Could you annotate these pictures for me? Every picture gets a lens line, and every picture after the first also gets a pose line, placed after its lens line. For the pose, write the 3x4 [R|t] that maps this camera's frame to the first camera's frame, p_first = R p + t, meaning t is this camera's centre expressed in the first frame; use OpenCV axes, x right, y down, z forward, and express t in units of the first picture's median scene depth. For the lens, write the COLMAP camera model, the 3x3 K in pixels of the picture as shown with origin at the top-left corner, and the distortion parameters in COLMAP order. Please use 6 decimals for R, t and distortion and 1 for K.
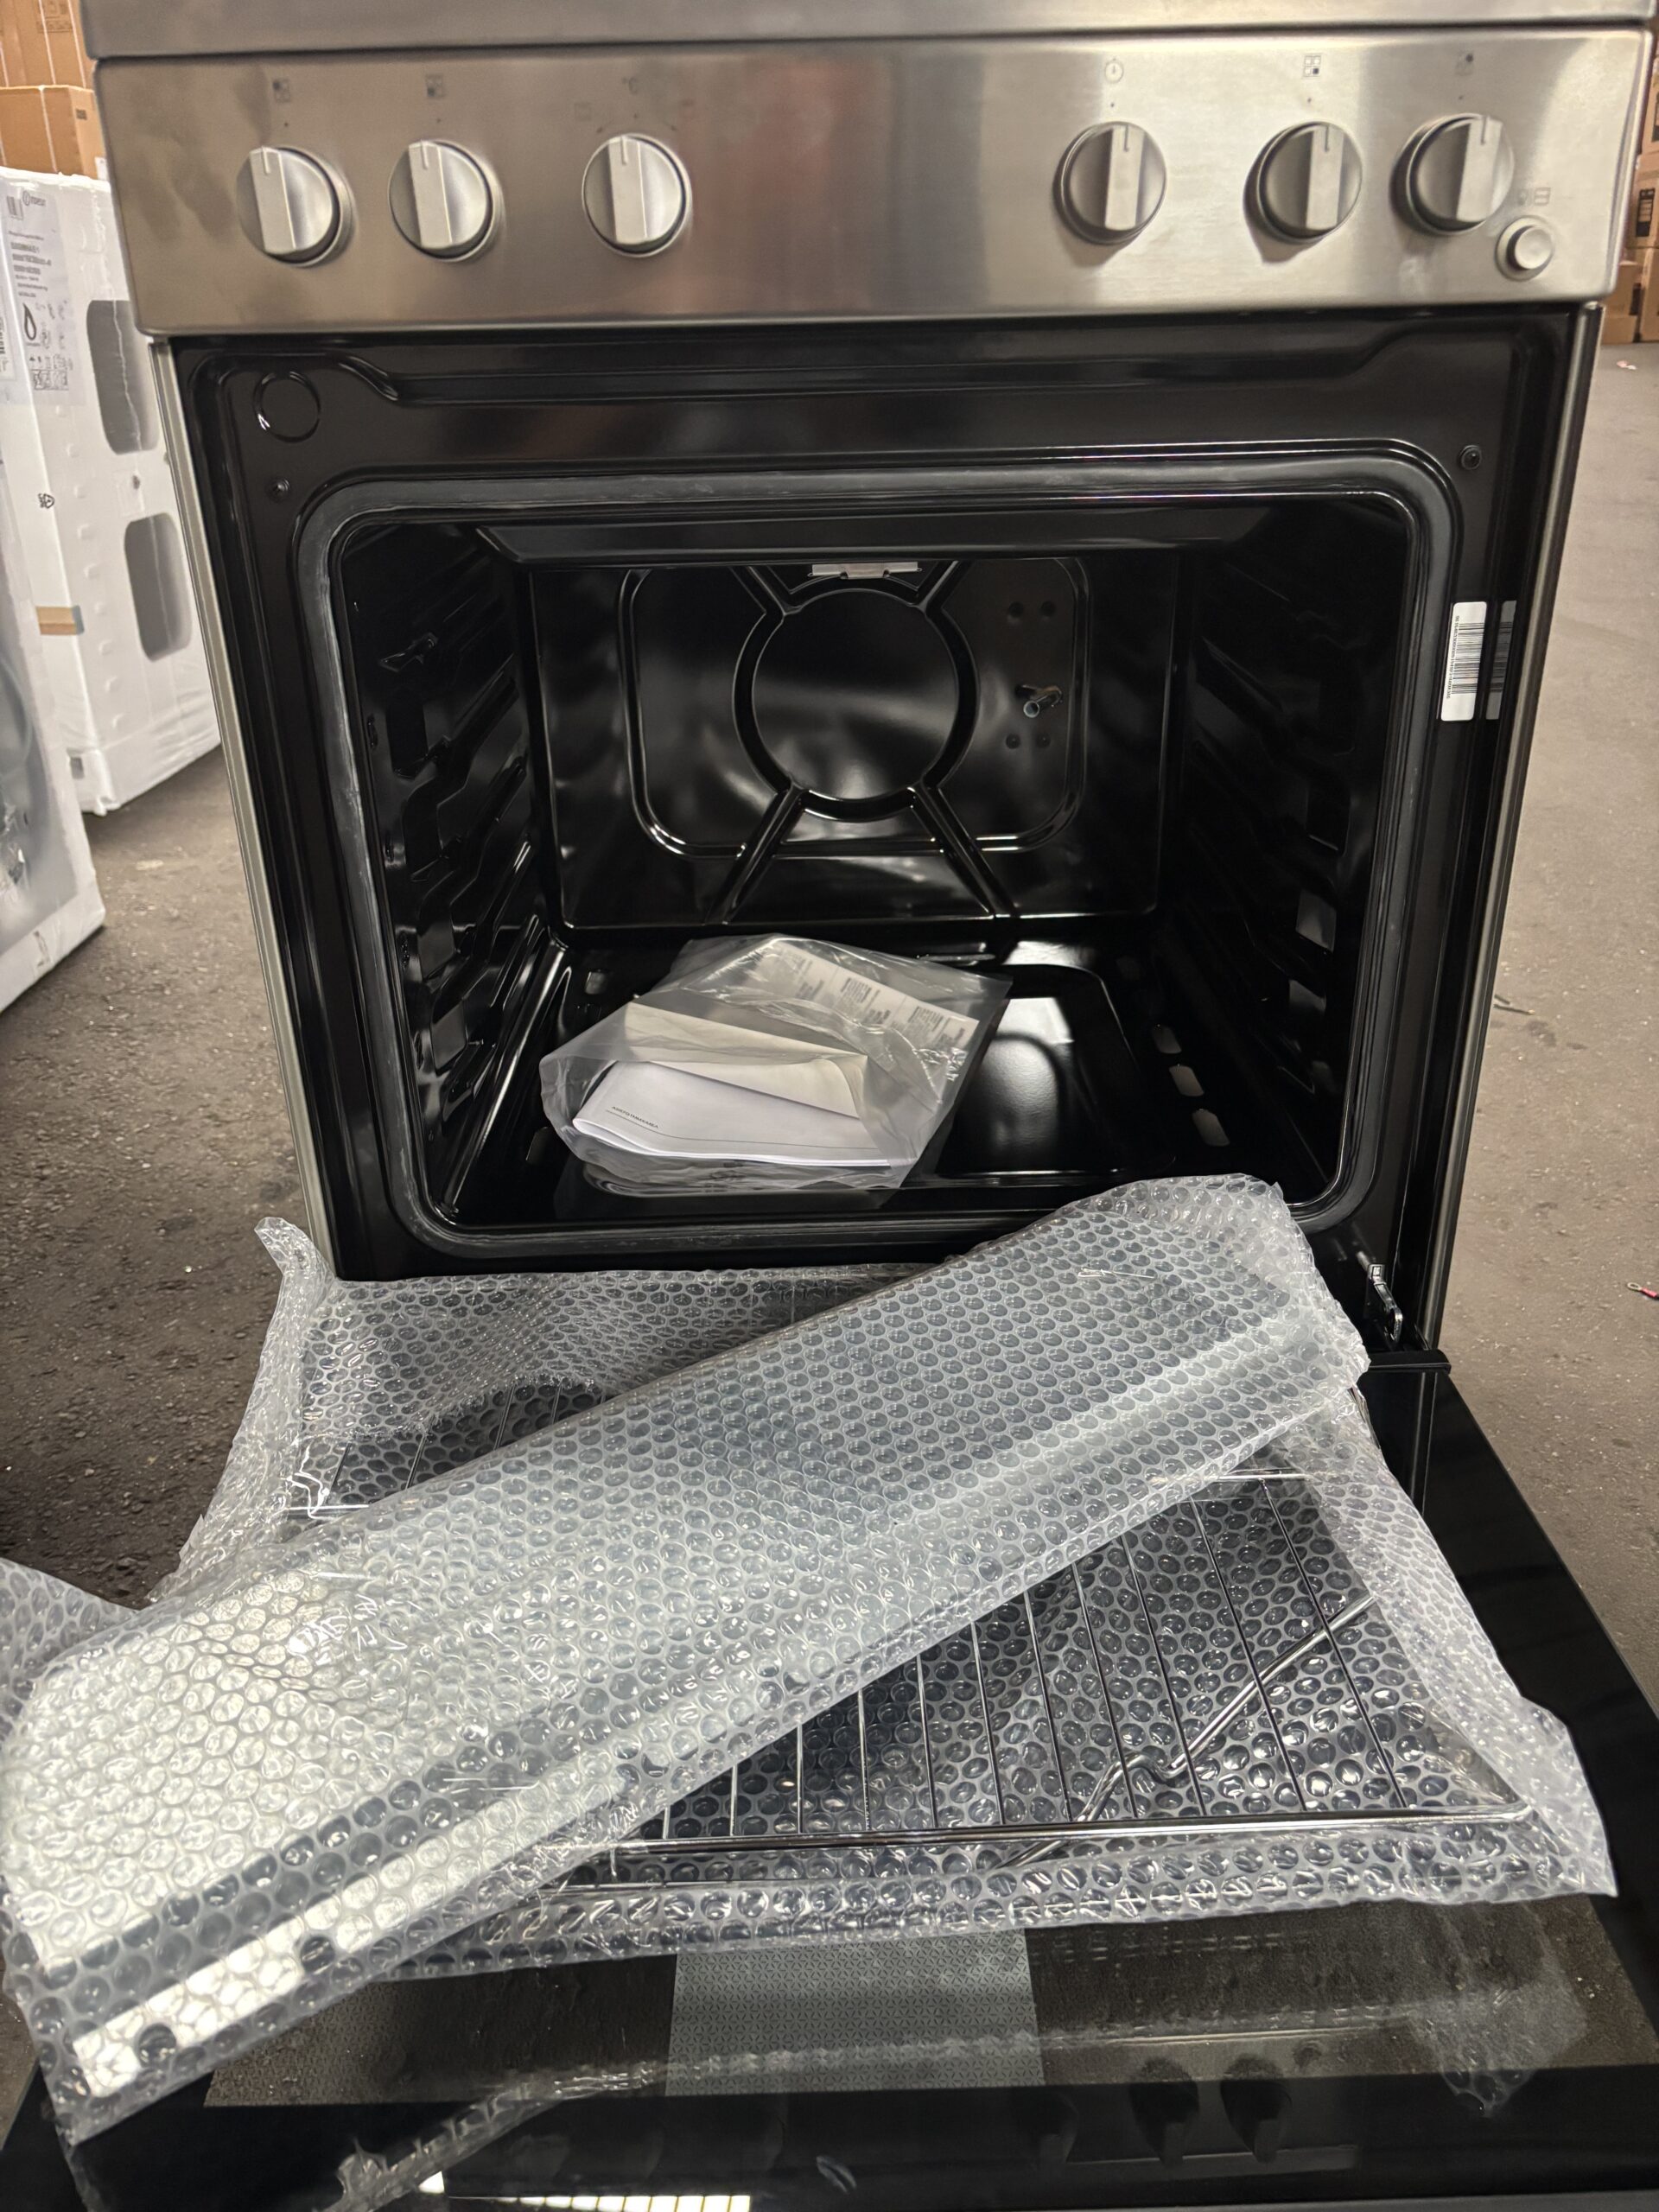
lens RADIAL K [[1683.9, 0, 840.7], [0, 1683.9, 1107.3], [0, 0, 1]] dist [0.029966, -0.034985]
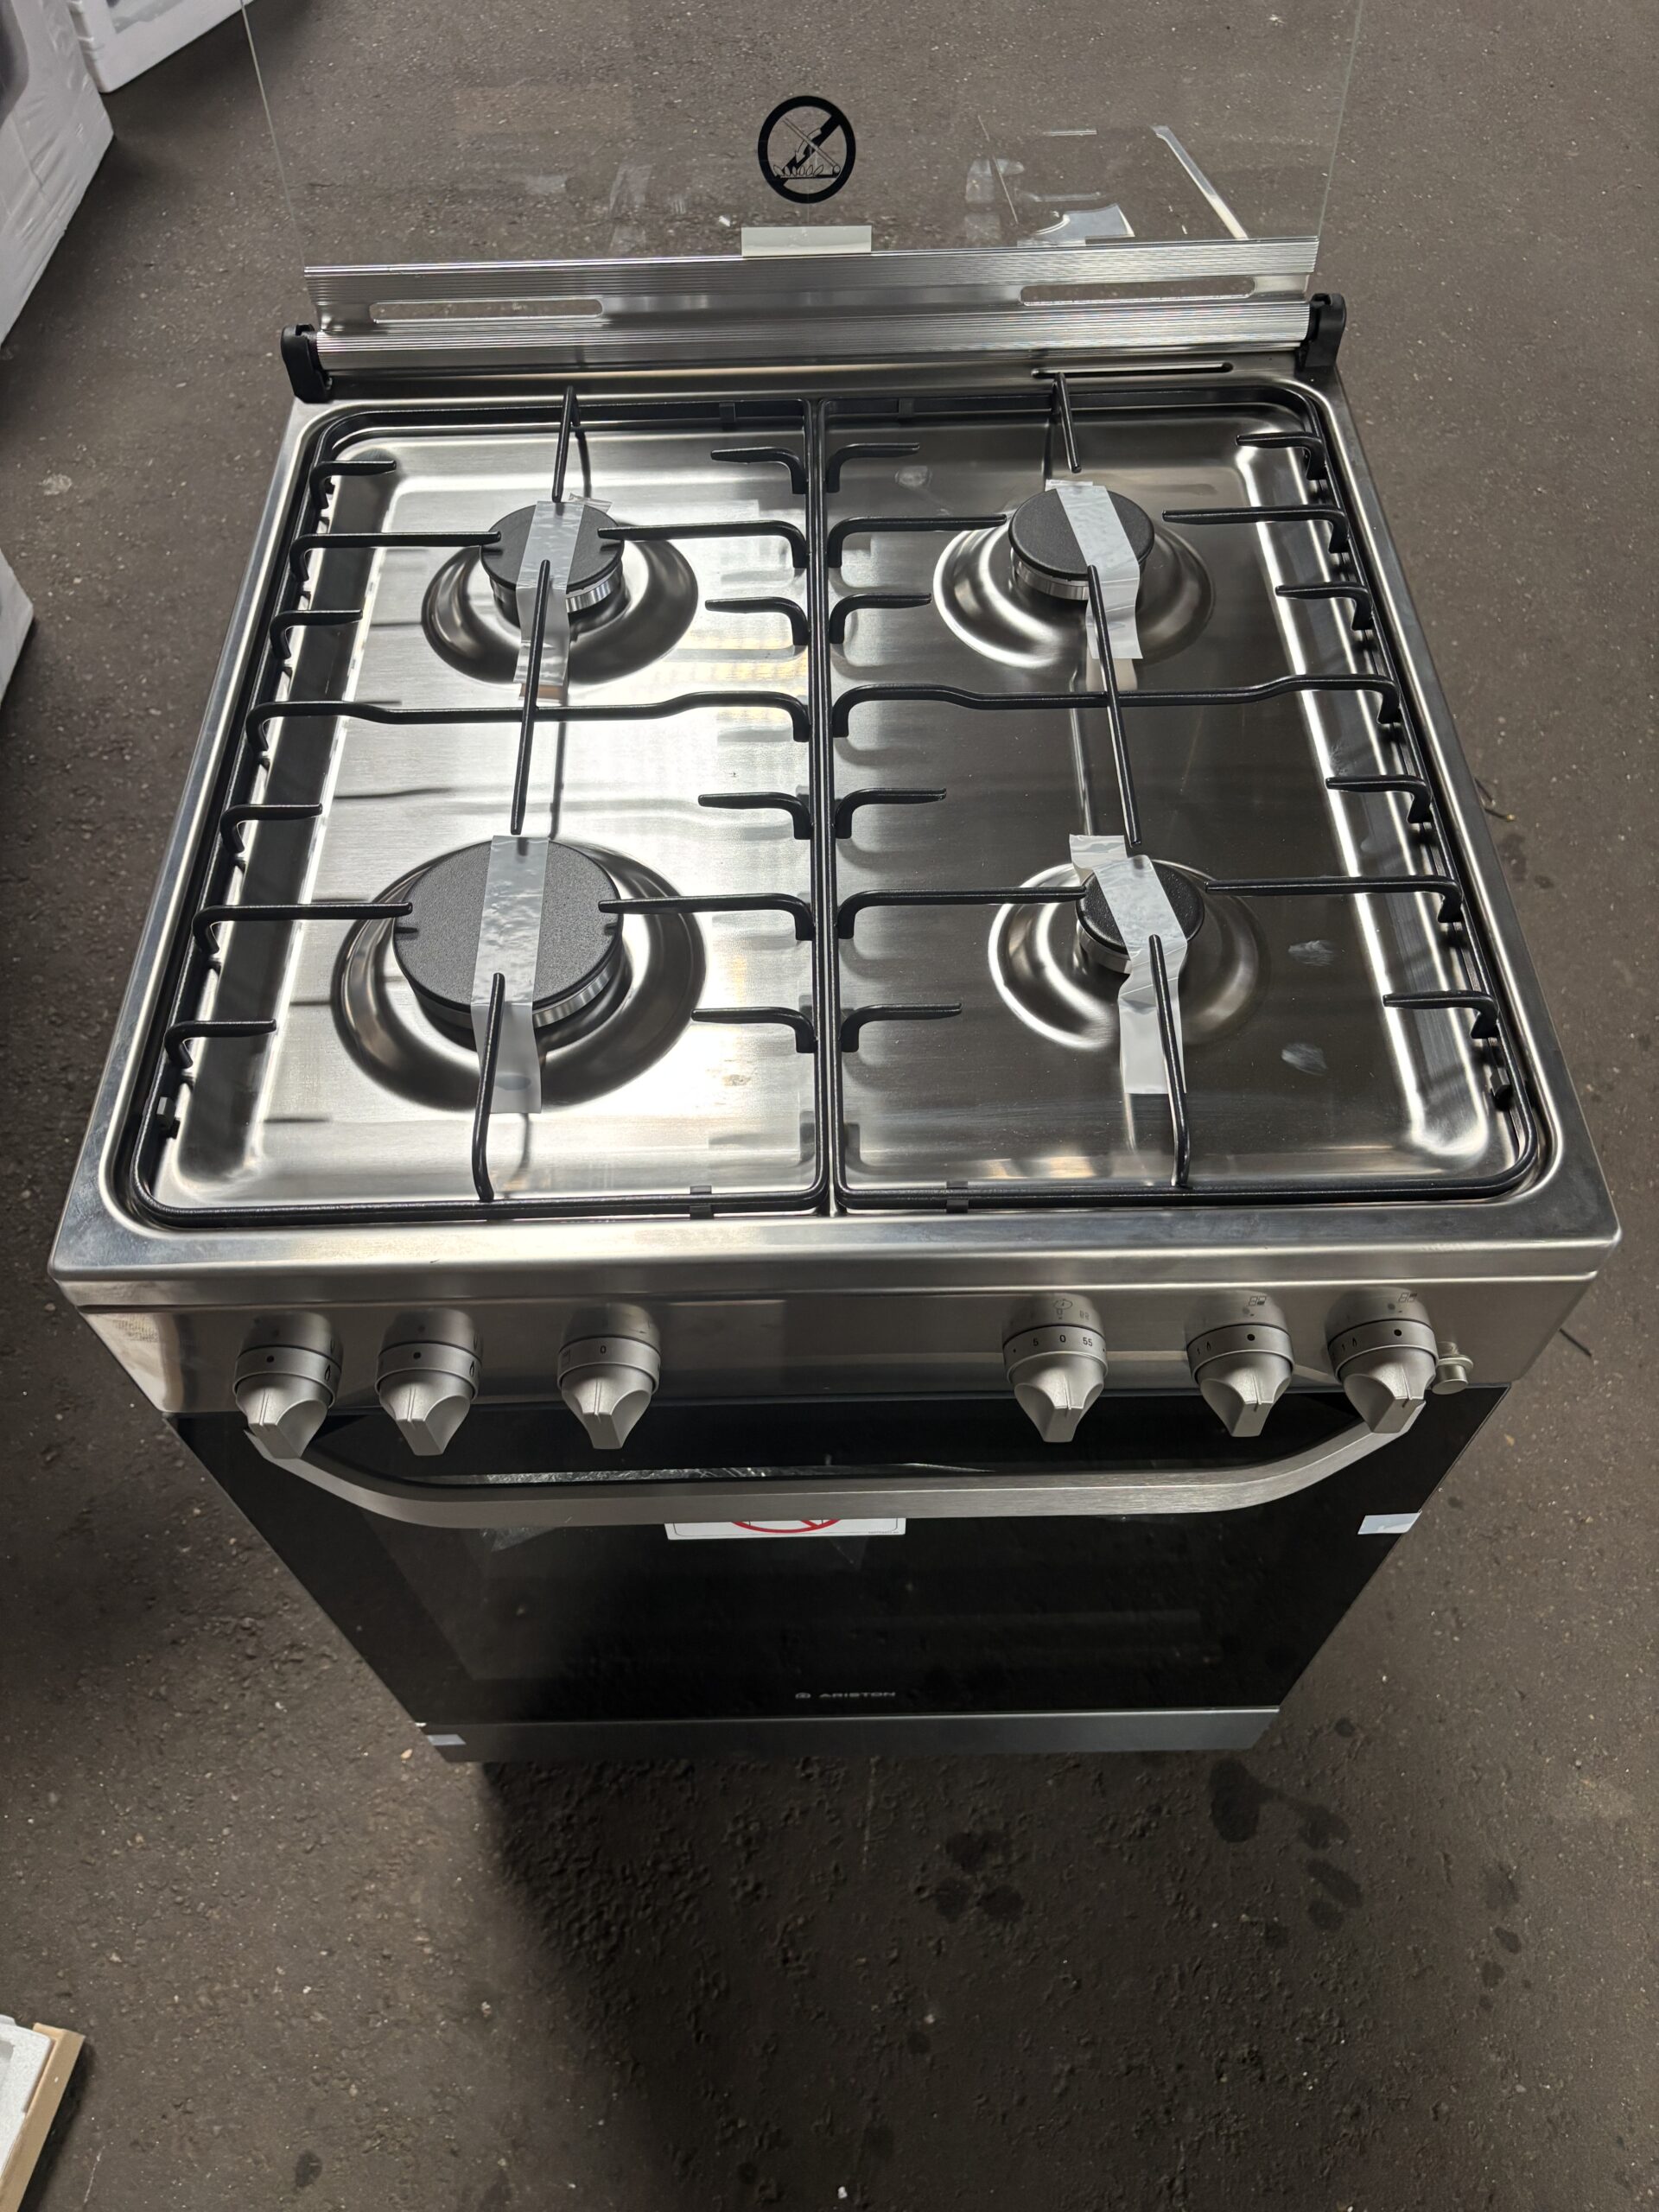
lens RADIAL K [[1683.9, 0, 803.1], [0, 1683.9, 1102.8], [0, 0, 1]] dist [0.029966, -0.034985]
pose [[0.999963, 0.001710, -0.008483, 0.005045], [0.002739, 0.867300, 0.497778, -0.675669], [0.008209, -0.497783, 0.867263, 0.093394]]
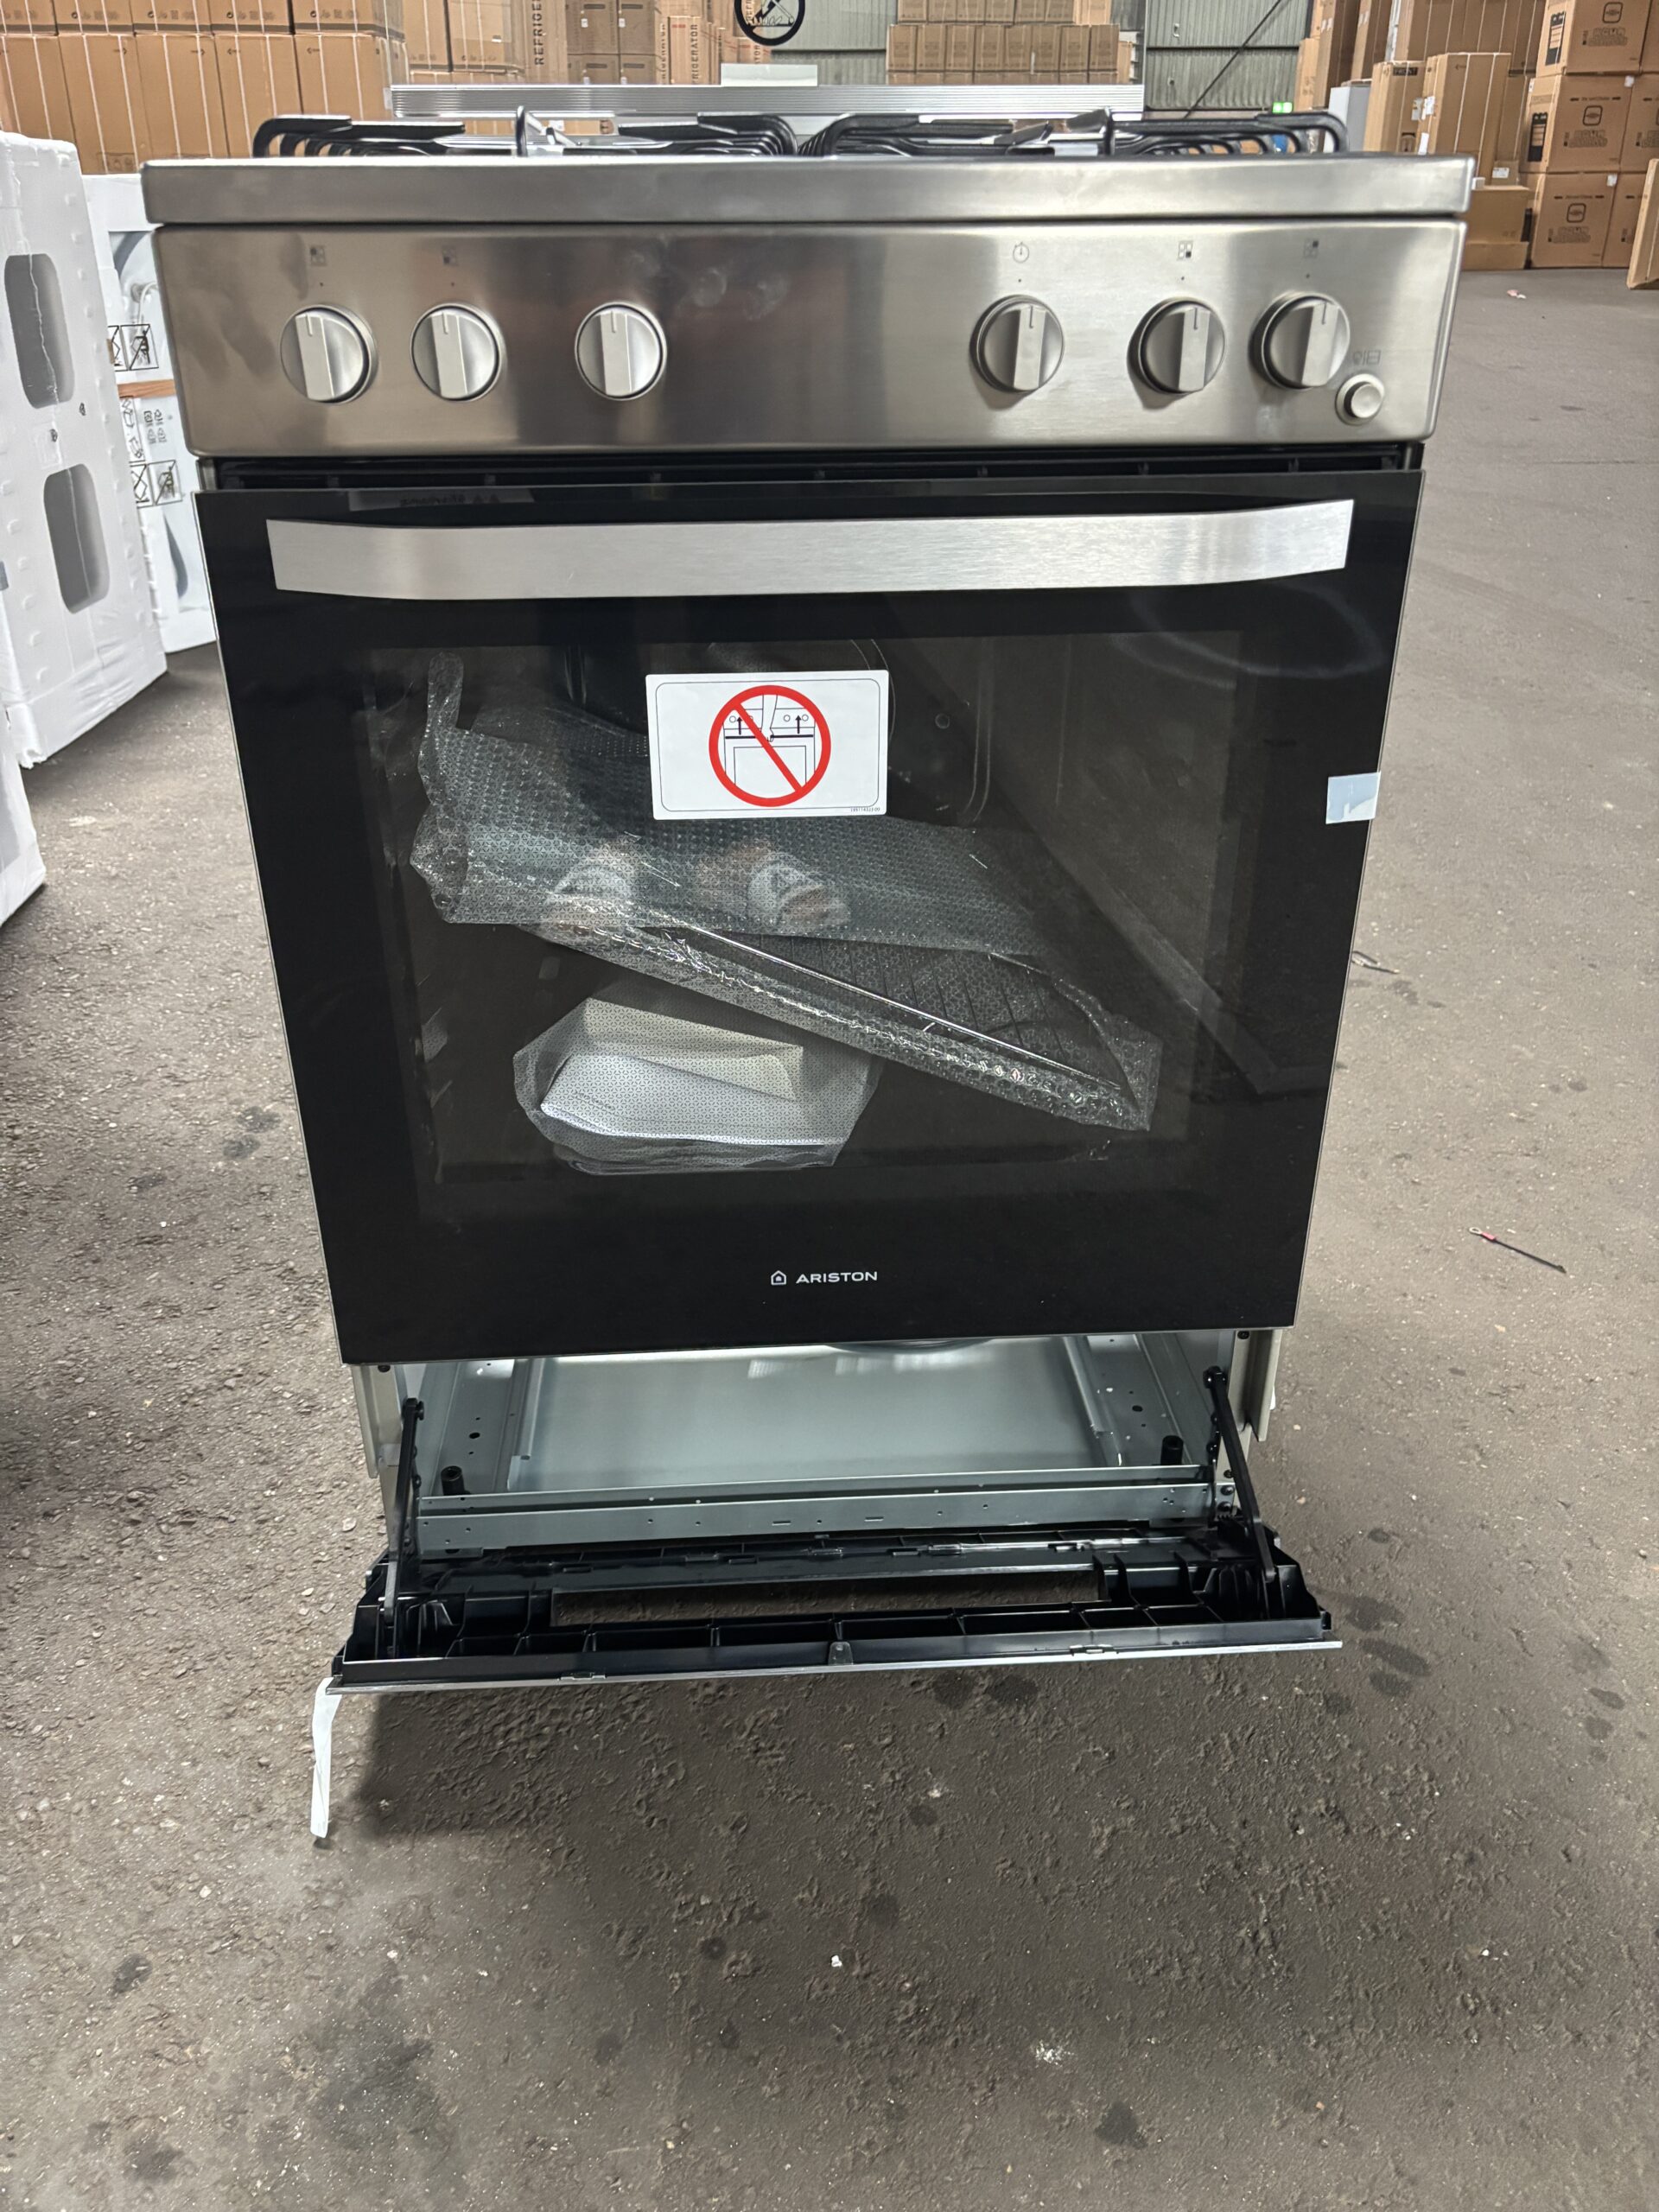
lens RADIAL K [[1683.9, 0, 810.0], [0, 1683.9, 1096.1], [0, 0, 1]] dist [0.029966, -0.034985]
pose [[0.999110, -0.004763, 0.041907, -0.022253], [0.003056, 0.999167, 0.040700, -0.036460], [-0.042066, -0.040536, 0.998292, -0.116681]]
